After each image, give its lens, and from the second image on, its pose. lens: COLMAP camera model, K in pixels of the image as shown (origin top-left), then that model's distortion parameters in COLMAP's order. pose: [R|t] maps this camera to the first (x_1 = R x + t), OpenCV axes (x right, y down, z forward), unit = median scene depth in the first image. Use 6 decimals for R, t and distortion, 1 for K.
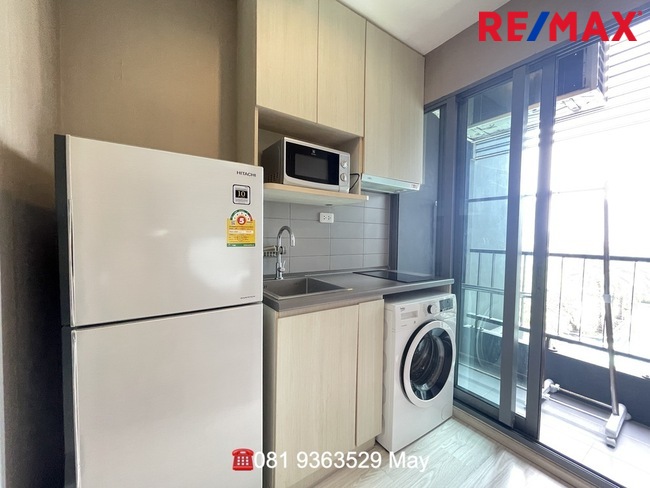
lens RADIAL K [[263.5, 0, 319.6], [0, 263.5, 244.8], [0, 0, 1]] dist [0.003882, -0.001714]
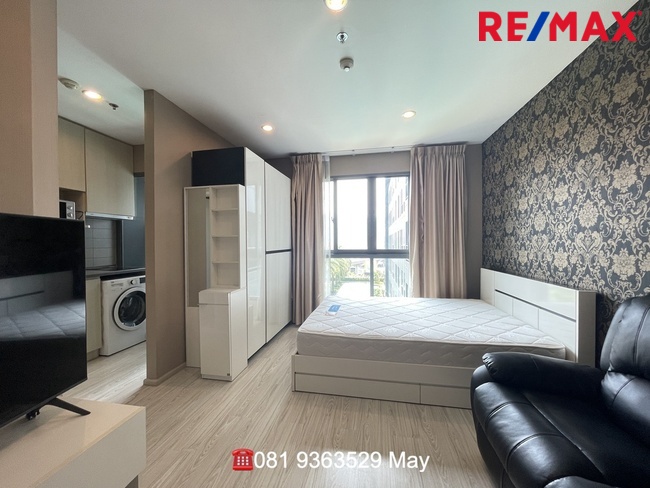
lens RADIAL K [[263.5, 0, 322.8], [0, 263.5, 248.3], [0, 0, 1]] dist [0.003882, -0.001714]
pose [[0.714479, -0.031700, 0.698939, 0.056944], [0.036277, 0.999308, 0.008239, 0.019864], [-0.698716, 0.019469, 0.715134, -1.513631]]
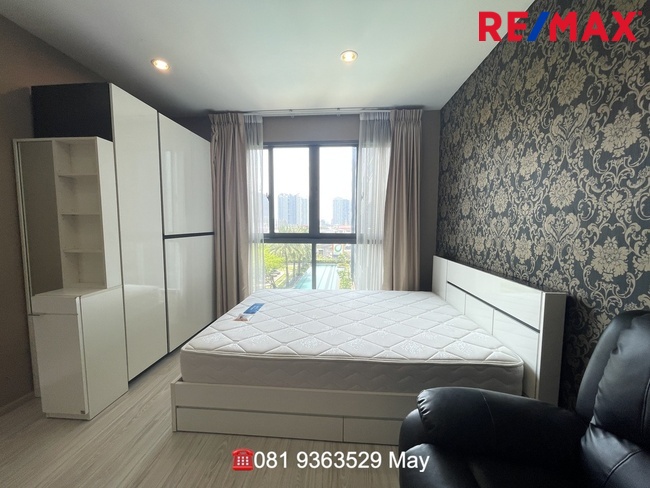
lens RADIAL K [[263.5, 0, 323.2], [0, 263.5, 248.1], [0, 0, 1]] dist [0.003882, -0.001714]
pose [[0.628454, -0.078799, 0.773845, 0.563542], [0.027437, 0.996482, 0.079188, 0.021730], [-0.777363, -0.028534, 0.628405, -1.434635]]
